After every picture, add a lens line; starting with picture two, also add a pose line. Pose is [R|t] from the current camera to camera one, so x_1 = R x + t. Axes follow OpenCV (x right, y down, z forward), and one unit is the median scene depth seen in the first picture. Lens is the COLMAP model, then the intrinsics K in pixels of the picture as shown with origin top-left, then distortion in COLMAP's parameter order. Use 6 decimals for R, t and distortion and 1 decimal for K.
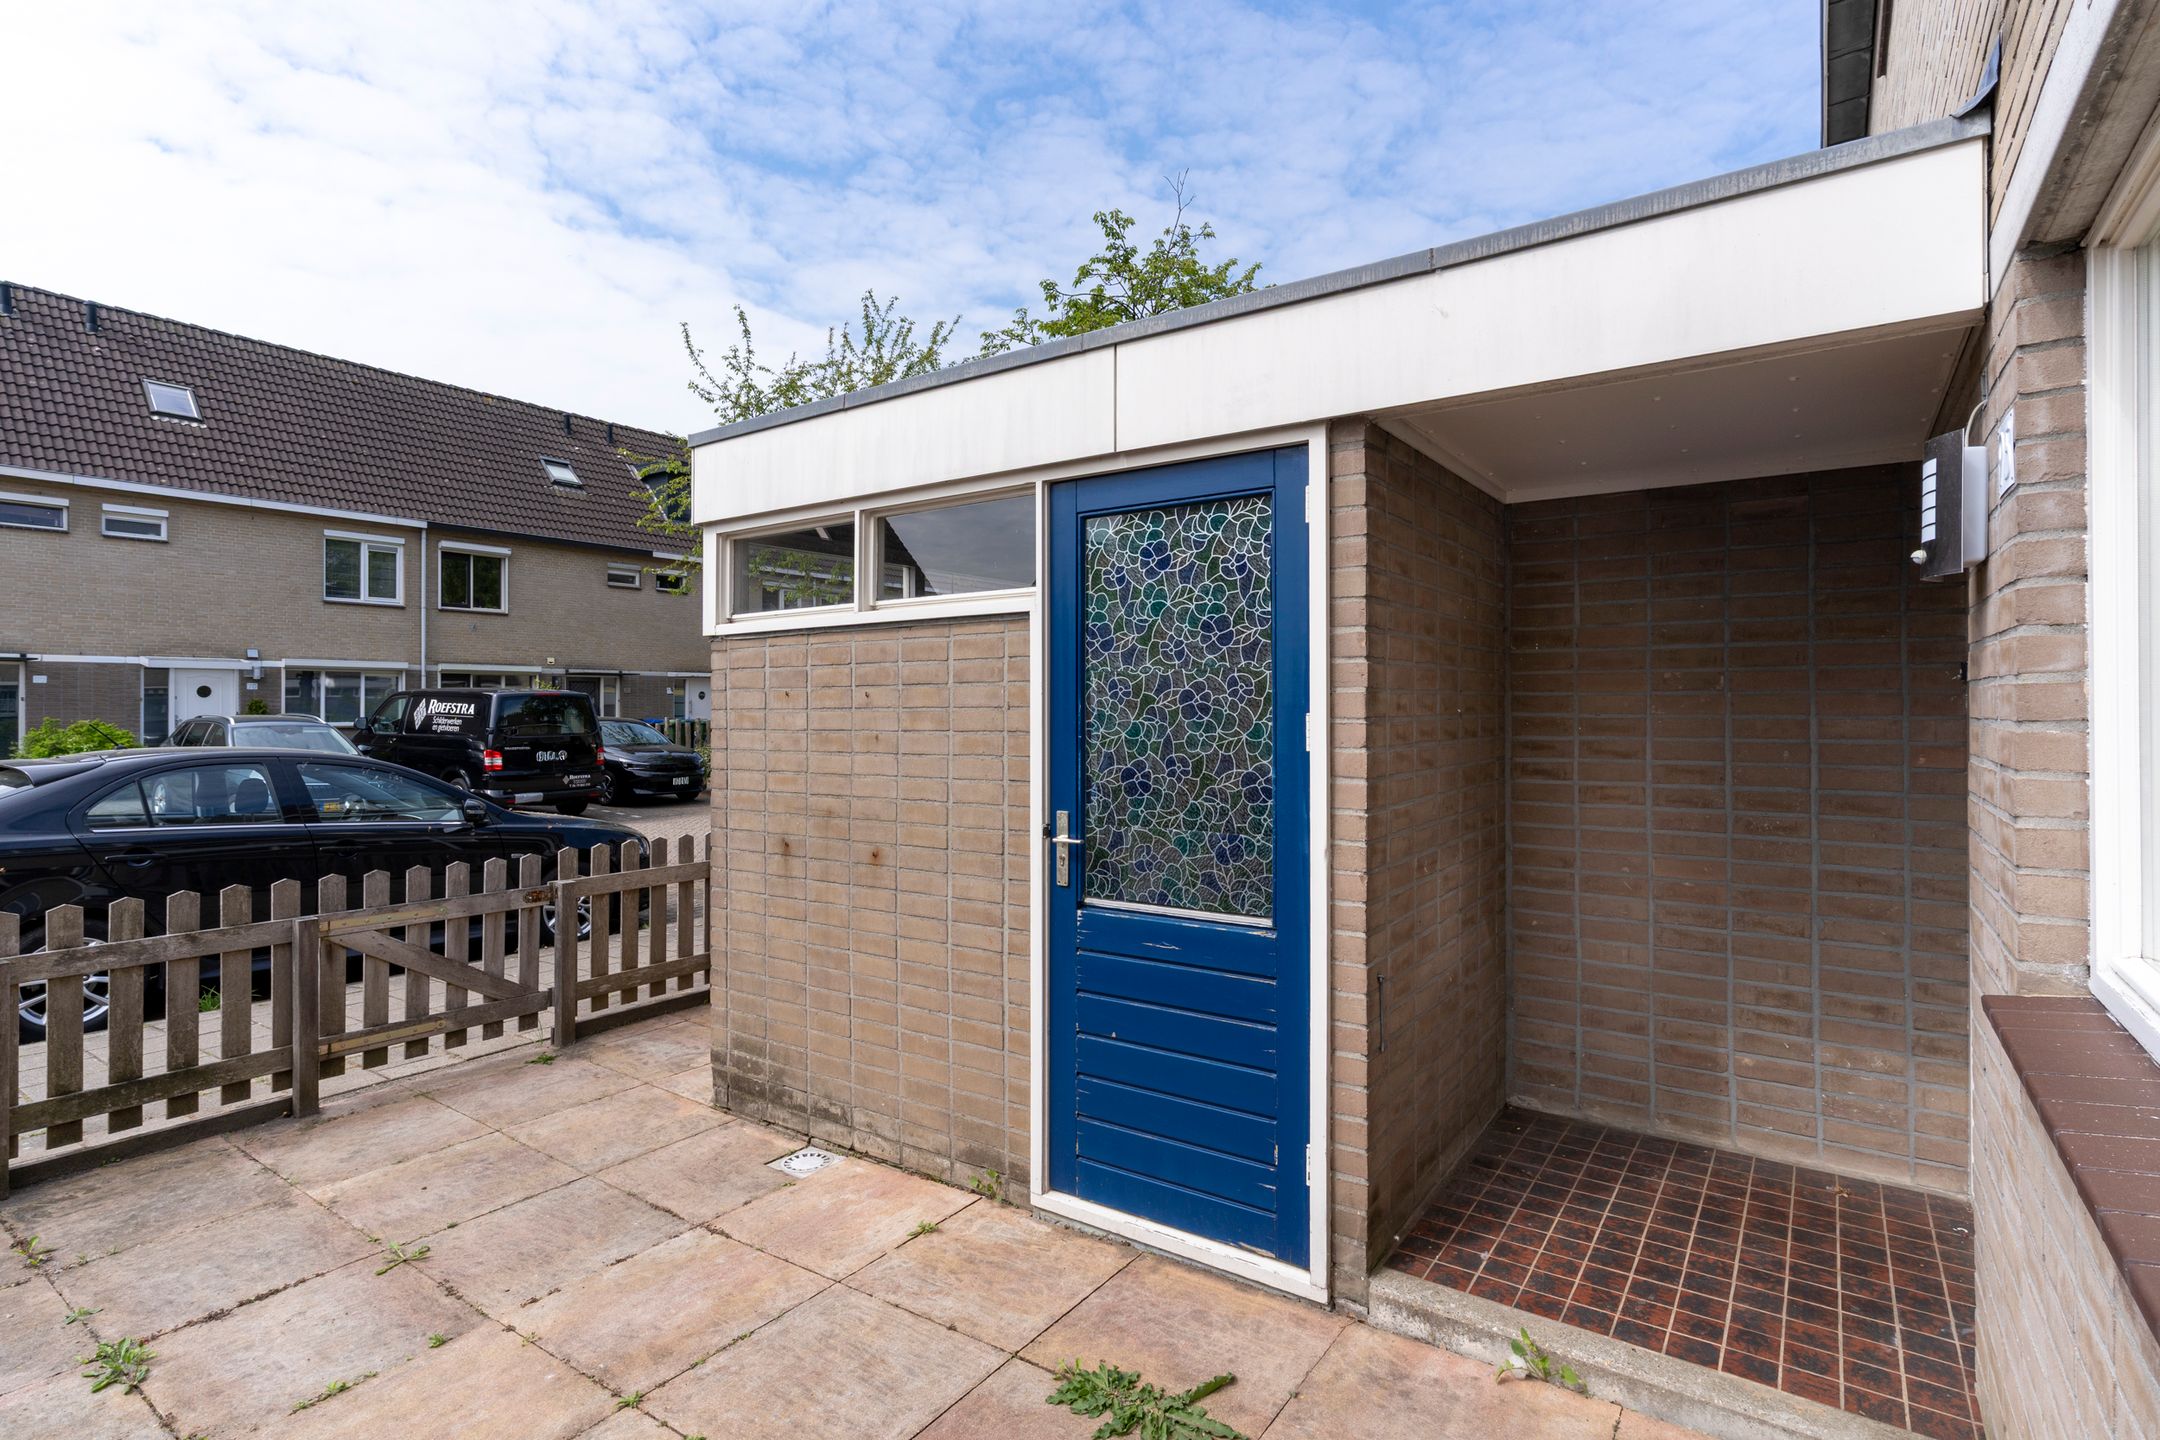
lens RADIAL K [[1043.3, 0, 993.3], [0, 1043.3, 708.4], [0, 0, 1]] dist [0.005648, -0.002449]
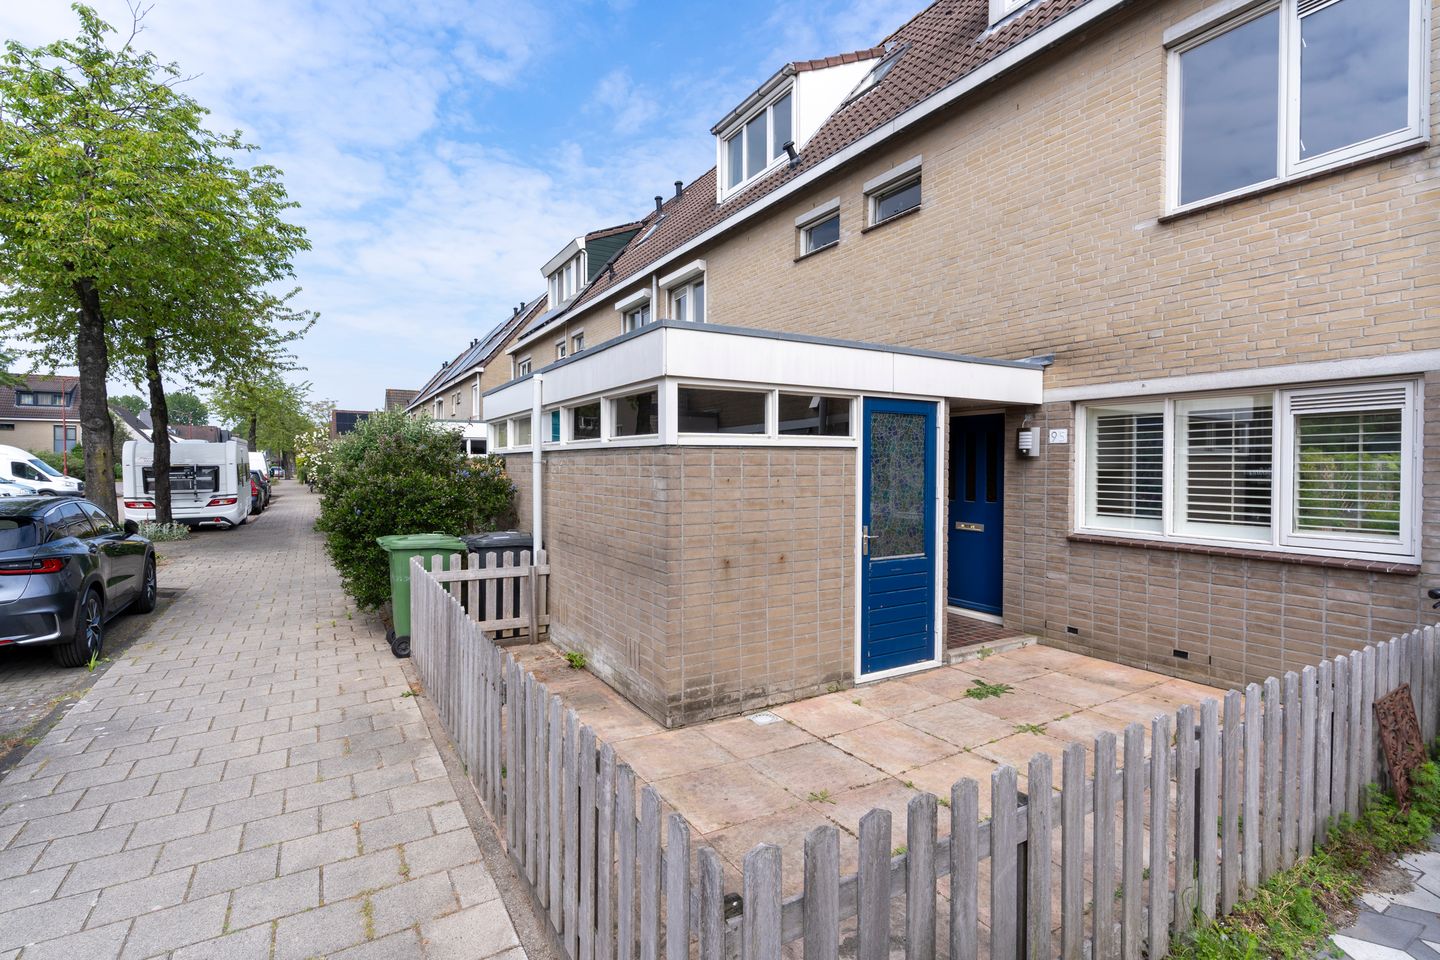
lens RADIAL K [[695.5, 0, 733.5], [0, 695.5, 479.9], [0, 0, 1]] dist [0.005648, -0.002449]
pose [[0.385344, -0.016105, 0.922633, -1.466099], [-0.000839, 0.999841, 0.017803, -0.039854], [-0.922773, -0.007635, 0.385269, 0.575952]]
